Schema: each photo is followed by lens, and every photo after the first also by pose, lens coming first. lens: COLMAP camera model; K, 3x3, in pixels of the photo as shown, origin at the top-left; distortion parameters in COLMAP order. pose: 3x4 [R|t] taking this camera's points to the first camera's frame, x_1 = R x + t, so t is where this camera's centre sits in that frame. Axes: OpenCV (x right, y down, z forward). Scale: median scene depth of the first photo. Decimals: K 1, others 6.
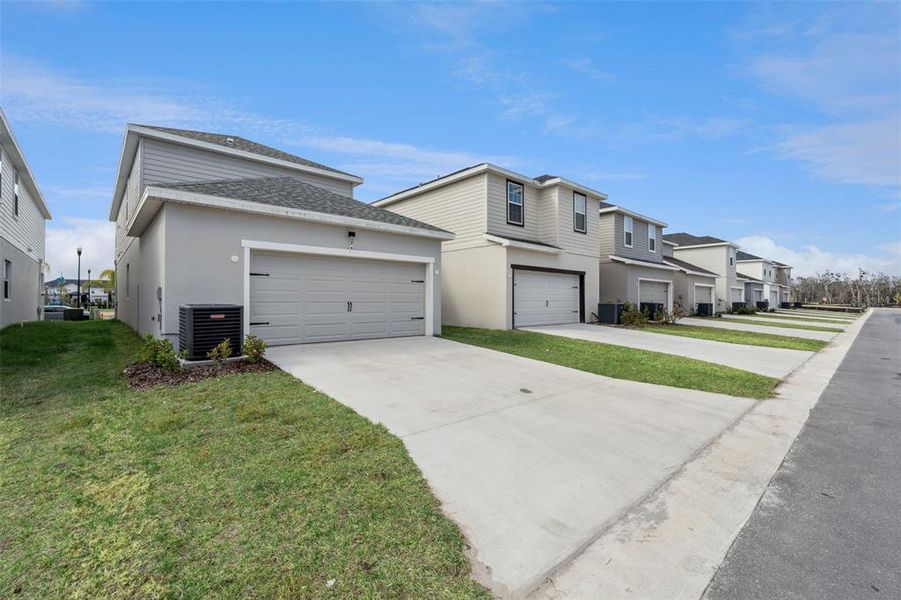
lens RADIAL K [[415.6, 0, 446.3], [0, 415.6, 304.9], [0, 0, 1]] dist [-0.001945, 0.000436]
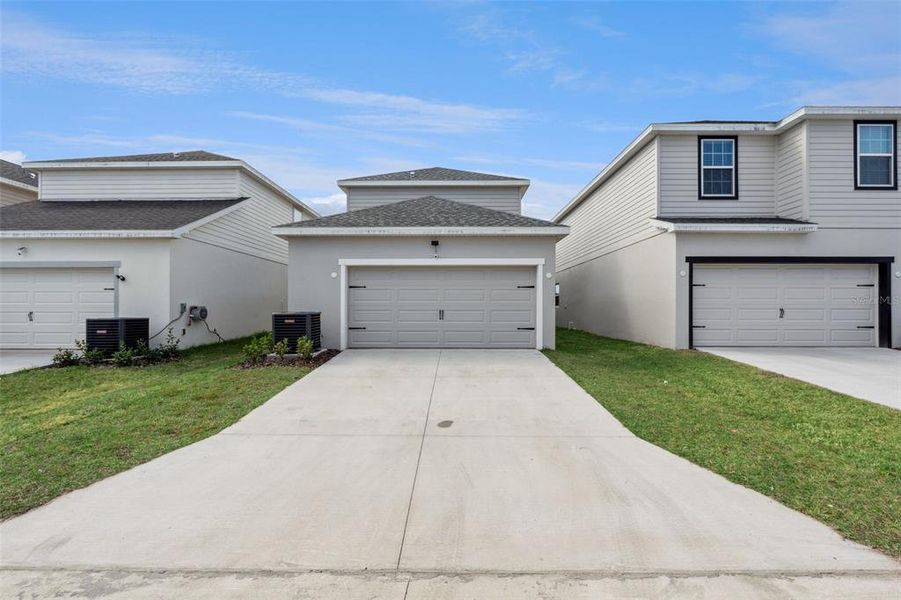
lens RADIAL K [[415.6, 0, 446.3], [0, 415.6, 304.9], [0, 0, 1]] dist [-0.001945, 0.000436]
pose [[0.709010, -0.006290, -0.705170, 0.363938], [-0.005989, 0.999870, -0.014941, -0.003212], [0.705173, 0.014817, 0.708880, 0.216535]]
